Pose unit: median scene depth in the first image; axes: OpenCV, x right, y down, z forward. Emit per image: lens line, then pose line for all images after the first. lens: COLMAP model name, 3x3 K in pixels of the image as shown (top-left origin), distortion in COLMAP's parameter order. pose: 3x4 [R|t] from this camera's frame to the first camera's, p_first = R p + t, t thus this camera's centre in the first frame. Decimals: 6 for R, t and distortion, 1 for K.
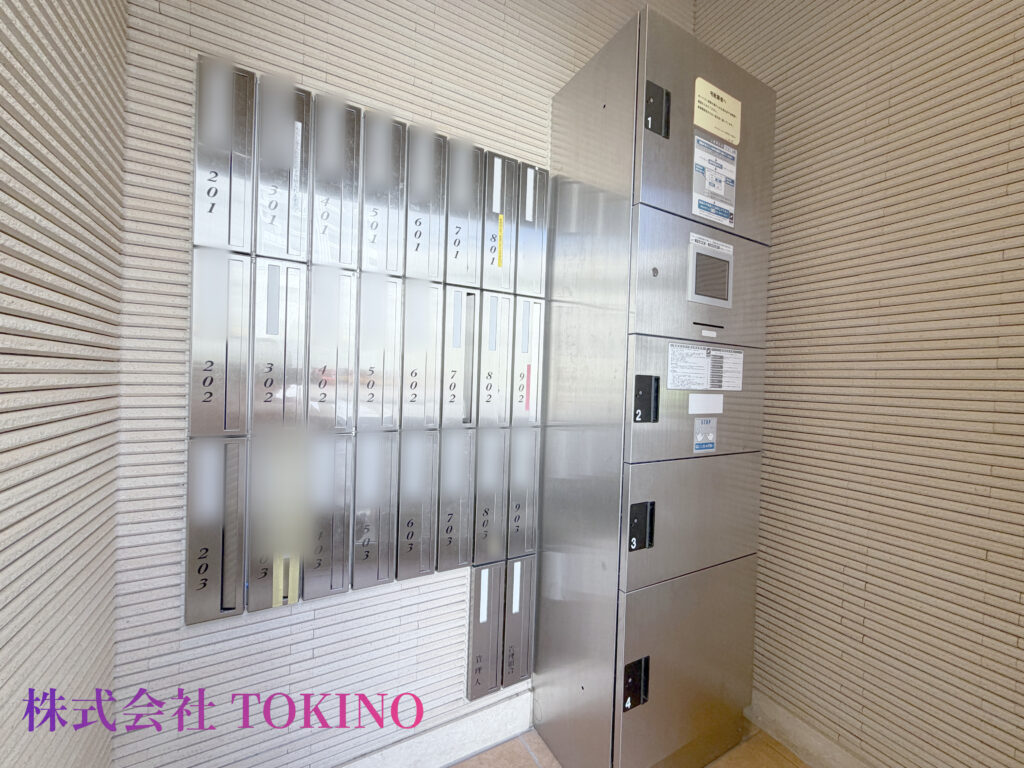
lens RADIAL K [[409.2, 0, 509.6], [0, 409.2, 383.6], [0, 0, 1]] dist [-0.000479, 0.000510]
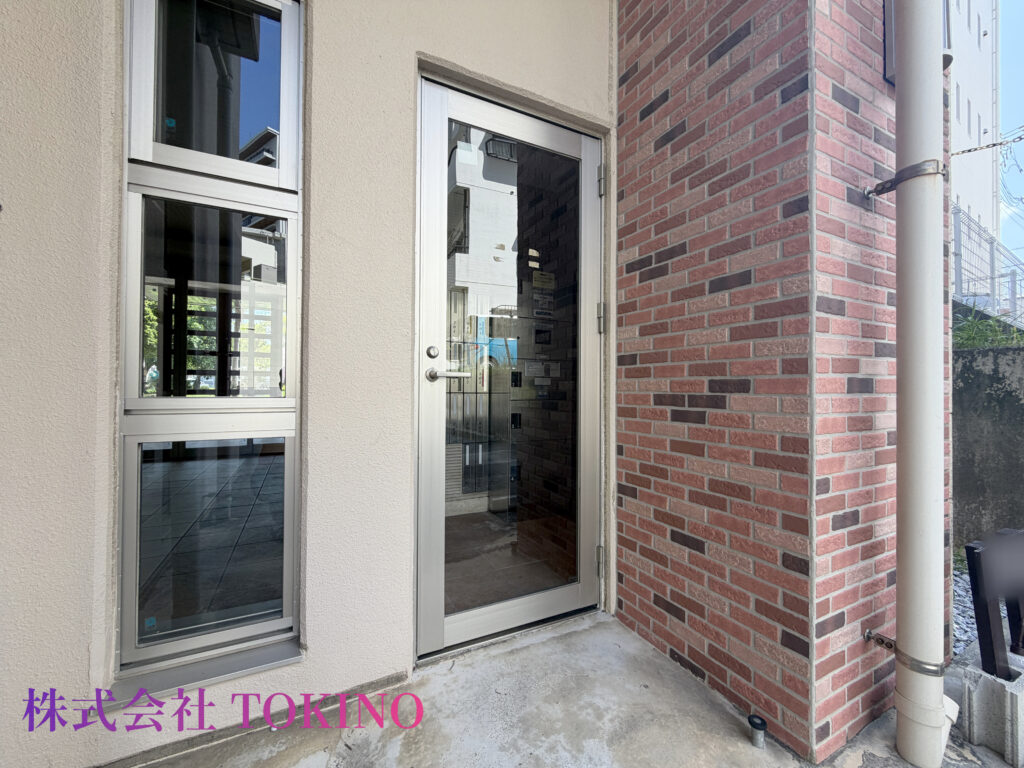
lens RADIAL K [[409.2, 0, 509.6], [0, 409.2, 383.6], [0, 0, 1]] dist [-0.000479, 0.000510]
pose [[0.999660, -0.018813, 0.018077, 0.174157], [0.018936, 0.999799, -0.006631, 0.070576], [-0.017949, 0.006971, 0.999815, -1.692197]]
